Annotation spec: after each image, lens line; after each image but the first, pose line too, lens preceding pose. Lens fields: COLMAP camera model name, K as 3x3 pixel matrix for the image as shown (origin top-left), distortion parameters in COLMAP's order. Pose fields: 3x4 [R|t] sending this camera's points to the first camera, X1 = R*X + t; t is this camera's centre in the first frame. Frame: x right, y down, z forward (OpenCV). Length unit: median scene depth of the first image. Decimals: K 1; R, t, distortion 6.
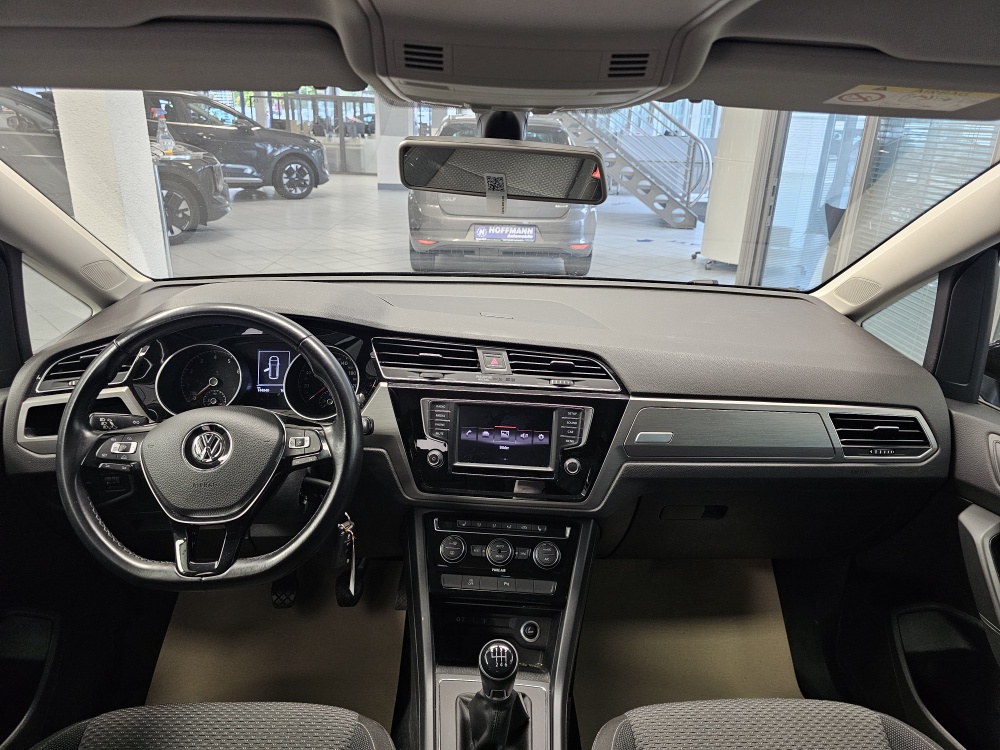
lens RADIAL K [[680.2, 0, 506.5], [0, 680.2, 367.2], [0, 0, 1]] dist [0.054752, -0.059172]
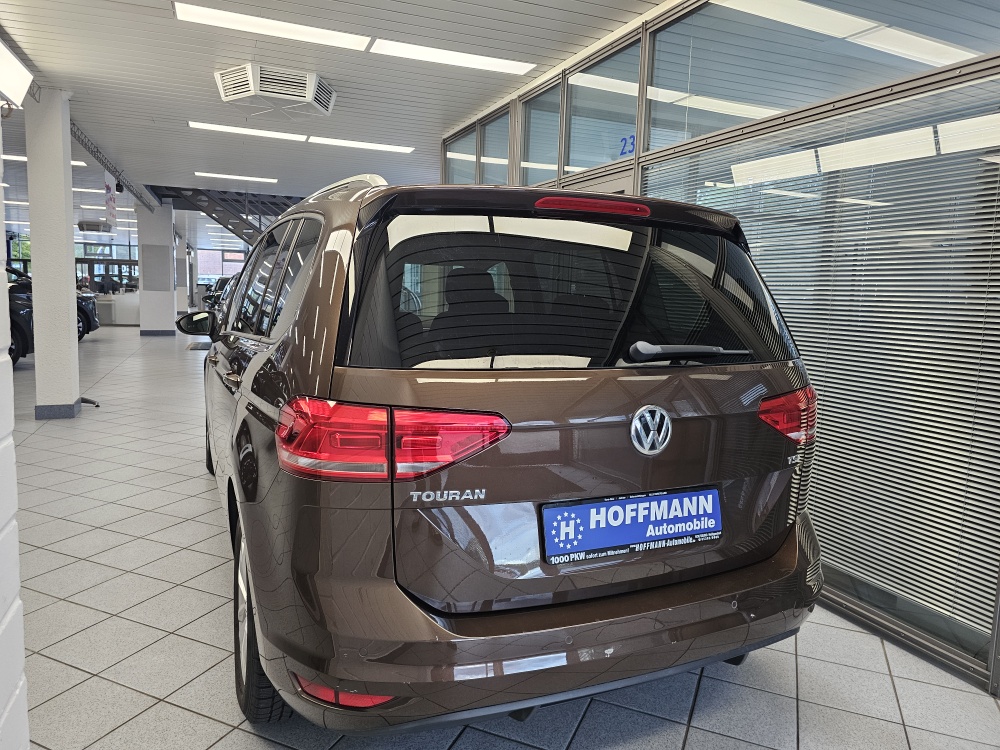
lens RADIAL K [[680.2, 0, 494.0], [0, 680.2, 368.9], [0, 0, 1]] dist [0.054752, -0.059172]
pose [[0.927428, -0.051467, 0.370444, -0.836188], [0.131591, 0.972057, -0.194394, 1.192964], [-0.350087, 0.229034, 0.908285, -2.966530]]
